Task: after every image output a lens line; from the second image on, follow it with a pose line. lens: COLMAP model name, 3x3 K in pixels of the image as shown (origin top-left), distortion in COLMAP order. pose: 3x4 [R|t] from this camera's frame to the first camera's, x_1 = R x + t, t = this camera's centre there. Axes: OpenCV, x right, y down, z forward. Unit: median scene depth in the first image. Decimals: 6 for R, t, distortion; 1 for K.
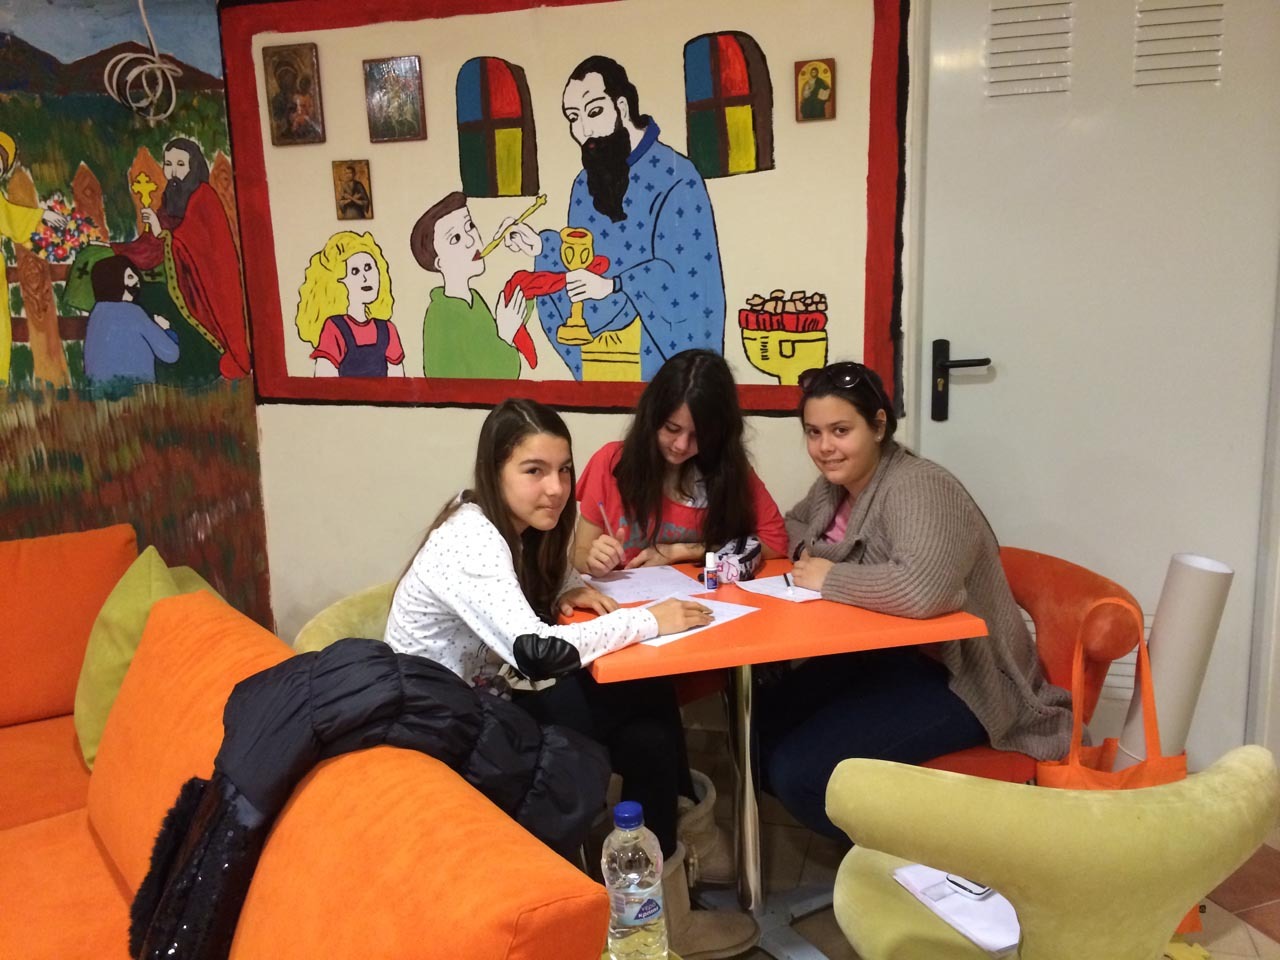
lens RADIAL K [[1125.8, 0, 642.0], [0, 1125.8, 478.7], [0, 0, 1]] dist [0.057746, -0.033981]
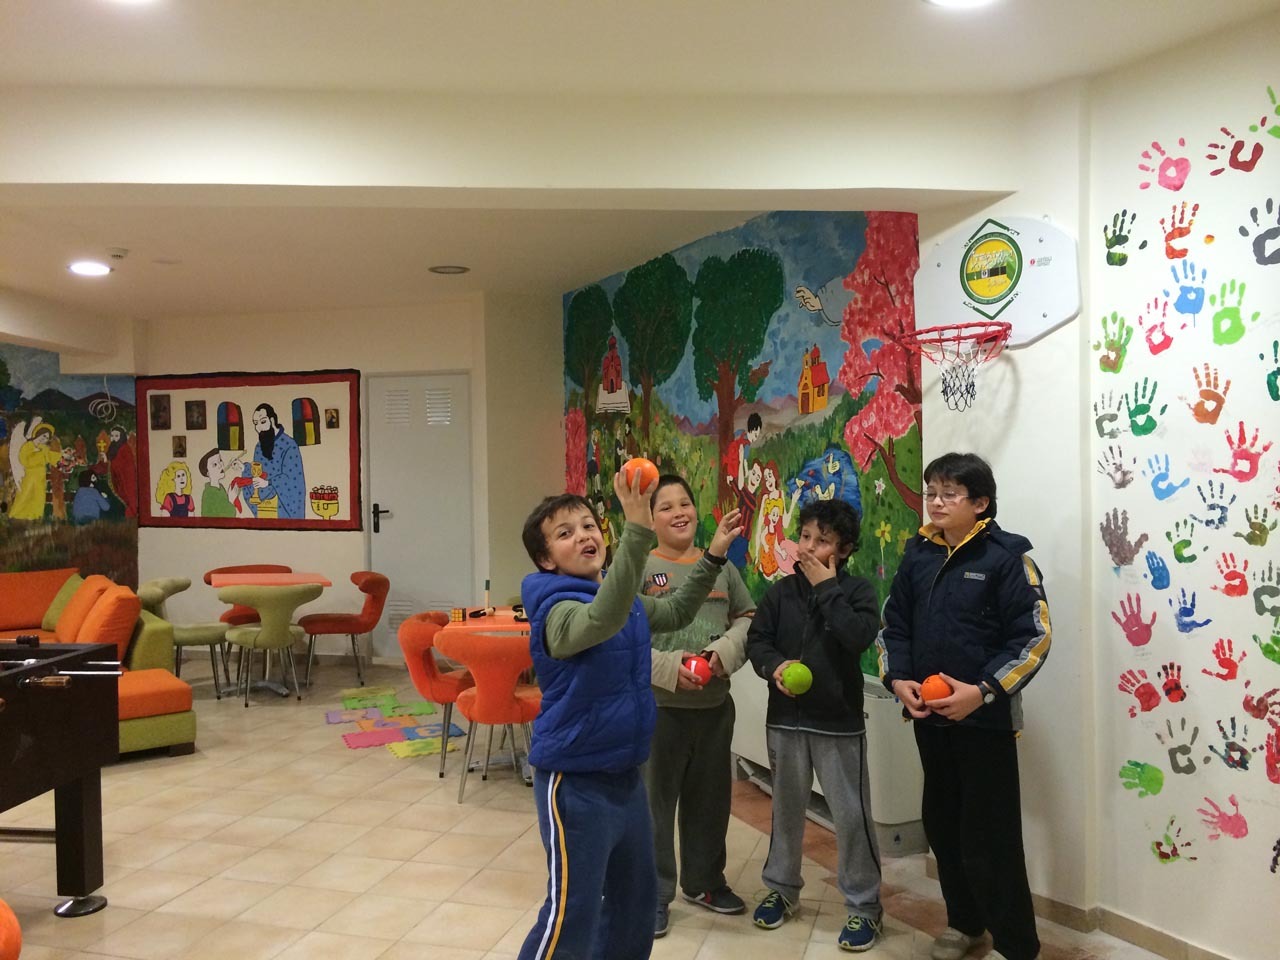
lens RADIAL K [[1125.8, 0, 639.2], [0, 1125.8, 481.7], [0, 0, 1]] dist [0.057746, -0.033981]
pose [[0.999841, 0.012768, -0.012423, 0.851769], [-0.014632, 0.986373, -0.163872, 0.245994], [0.010162, 0.164028, 0.986403, -1.593156]]
